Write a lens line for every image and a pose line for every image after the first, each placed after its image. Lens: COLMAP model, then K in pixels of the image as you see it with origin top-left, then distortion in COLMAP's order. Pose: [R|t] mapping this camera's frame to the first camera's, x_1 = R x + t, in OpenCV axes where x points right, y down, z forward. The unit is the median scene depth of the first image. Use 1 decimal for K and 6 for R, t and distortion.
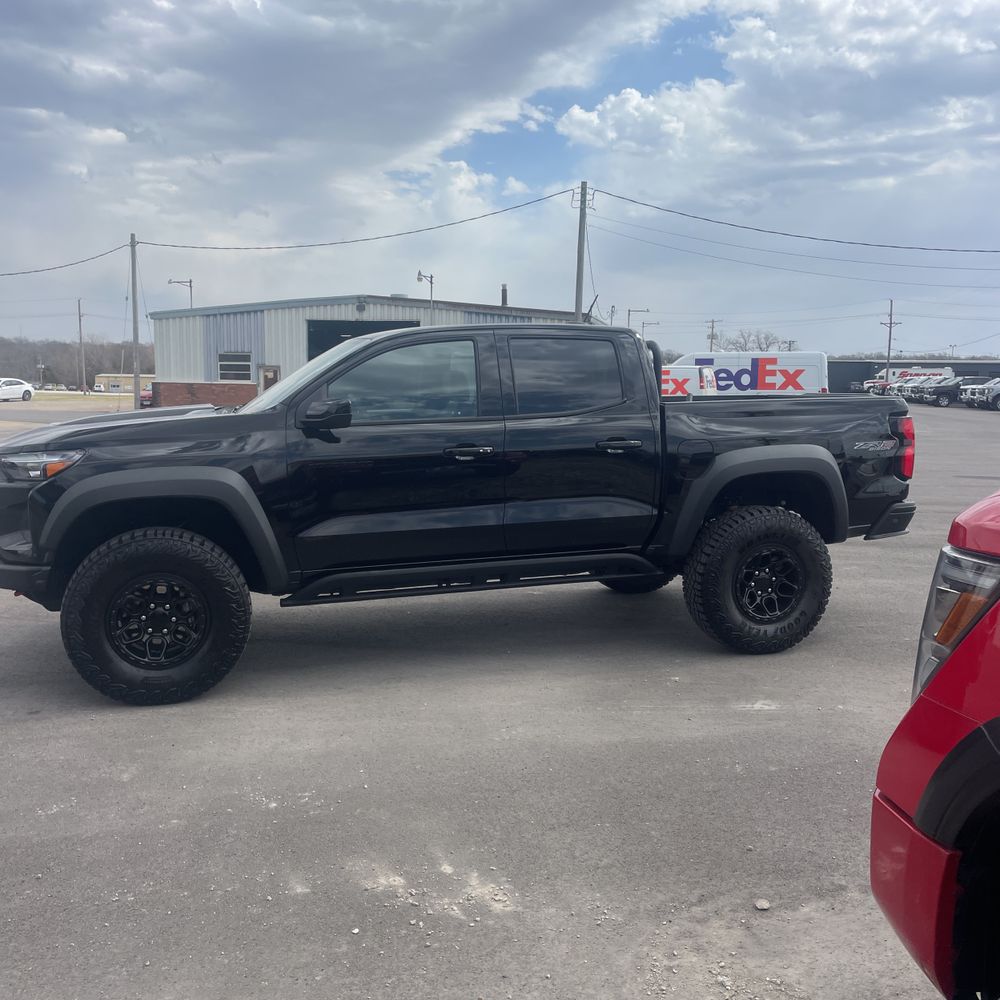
lens RADIAL K [[1035.1, 0, 481.3], [0, 1035.1, 532.2], [0, 0, 1]] dist [0.062764, -0.030293]
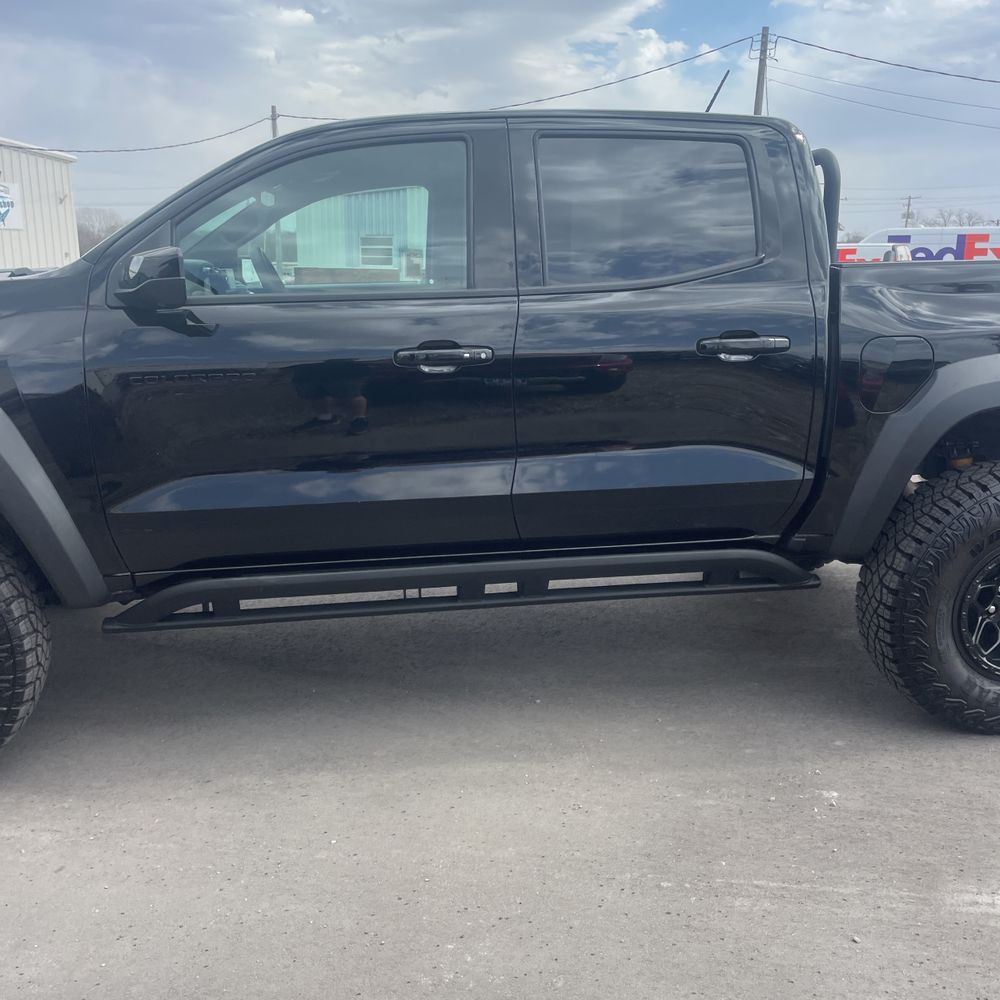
lens RADIAL K [[1001.9, 0, 492.4], [0, 1001.9, 521.0], [0, 0, 1]] dist [0.081537, -0.105329]
pose [[0.987854, 0.037581, -0.150771, 0.083535], [-0.022535, 0.994703, 0.100289, -0.042439], [0.153741, -0.095673, 0.983469, 0.450216]]
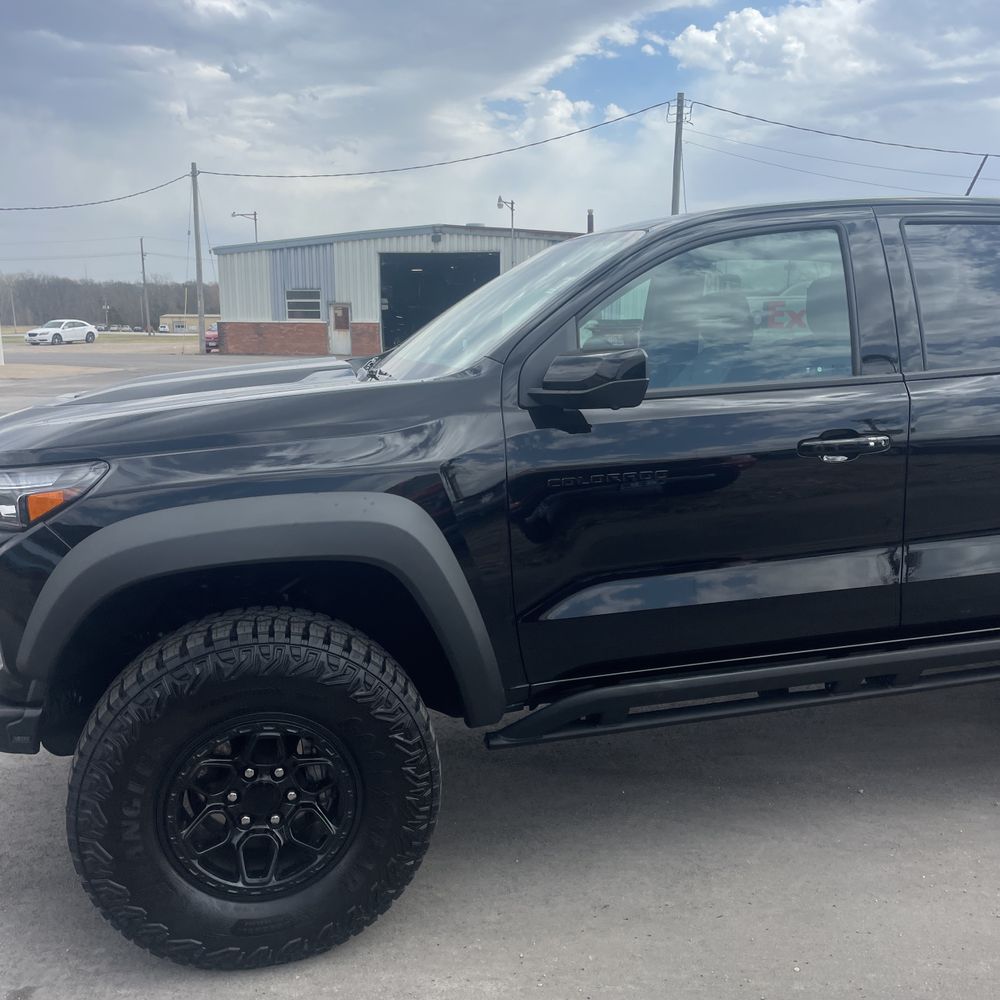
lens RADIAL K [[1001.9, 0, 492.4], [0, 1001.9, 521.0], [0, 0, 1]] dist [0.081537, -0.105329]
pose [[0.999132, -0.004094, -0.041457, -0.152750], [0.006363, 0.998480, 0.054744, -0.063588], [0.041170, -0.054960, 0.997639, 0.451006]]
